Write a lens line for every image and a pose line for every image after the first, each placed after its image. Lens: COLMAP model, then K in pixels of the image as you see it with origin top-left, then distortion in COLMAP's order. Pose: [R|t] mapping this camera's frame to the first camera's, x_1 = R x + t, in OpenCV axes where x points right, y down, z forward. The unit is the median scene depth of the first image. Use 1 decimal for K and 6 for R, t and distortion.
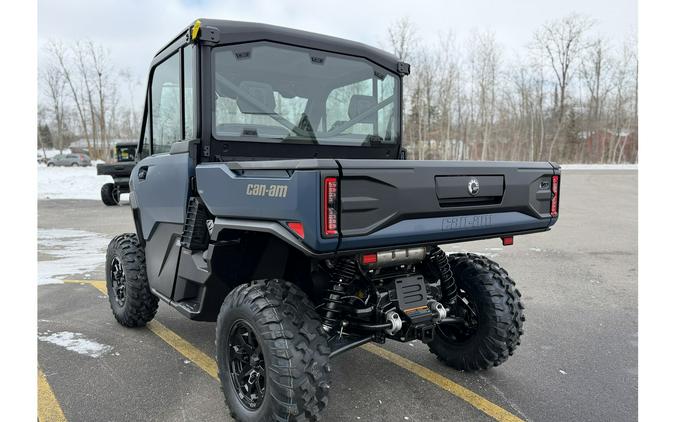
lens RADIAL K [[512.9, 0, 342.7], [0, 512.9, 220.1], [0, 0, 1]] dist [0.051850, -0.046712]
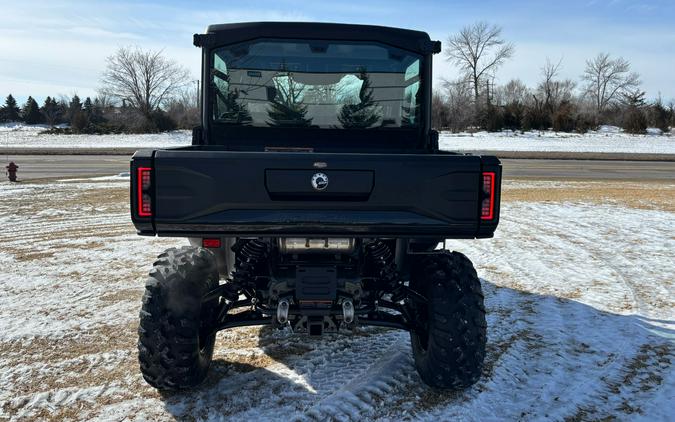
lens RADIAL K [[512.9, 0, 336.9], [0, 512.9, 169.6], [0, 0, 1]] dist [0.051850, -0.046712]
pose [[0.818091, 0.056927, -0.572265, 0.666192], [-0.075908, 0.997071, -0.009330, -0.065581], [0.570058, 0.051072, 0.820016, 0.195989]]
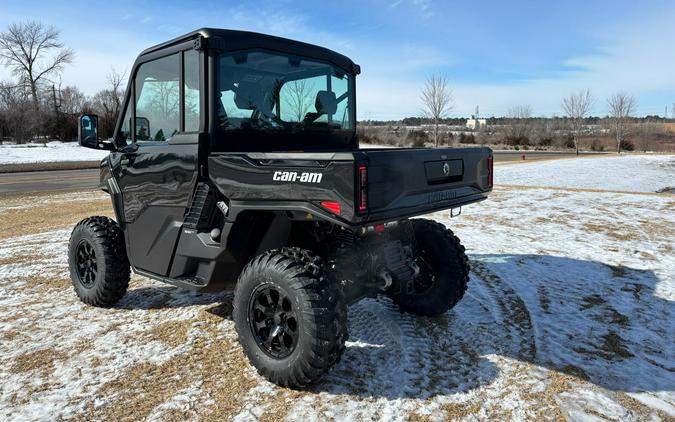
lens RADIAL K [[512.9, 0, 331.8], [0, 512.9, 165.3], [0, 0, 1]] dist [0.051850, -0.046712]
pose [[0.976085, -0.022120, 0.216261, -0.252179], [0.034291, 0.998022, -0.052690, -0.013239], [-0.214668, 0.058846, 0.974913, -0.169265]]
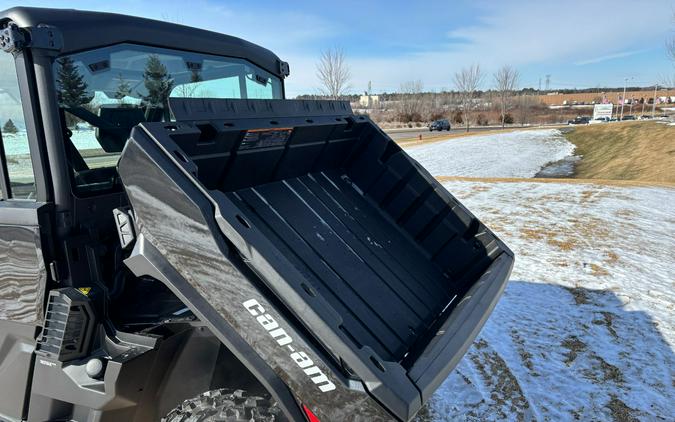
lens RADIAL K [[512.9, 0, 341.8], [0, 512.9, 251.7], [0, 0, 1]] dist [0.051850, -0.046712]
pose [[0.902558, -0.146793, 0.404773, -0.219299], [0.086941, 0.982858, 0.162577, -0.170094], [-0.421700, -0.111544, 0.899849, 0.246013]]
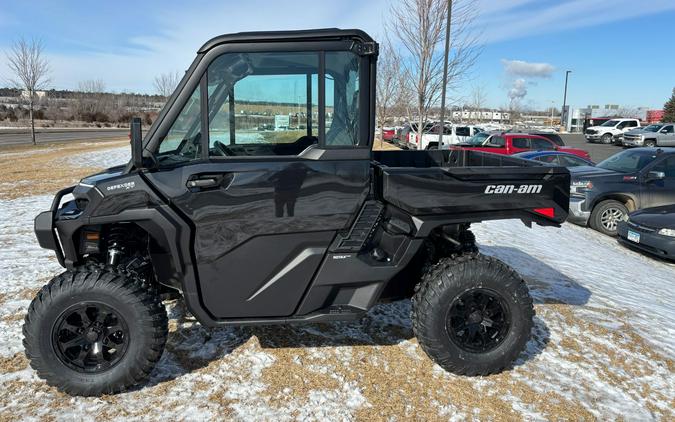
lens RADIAL K [[512.9, 0, 330.1], [0, 512.9, 175.3], [0, 0, 1]] dist [0.051850, -0.046712]
pose [[0.516581, -0.094757, 0.850979, -1.209081], [0.079659, 0.994866, 0.062423, -0.168398], [-0.852525, 0.035542, 0.521477, 0.521654]]
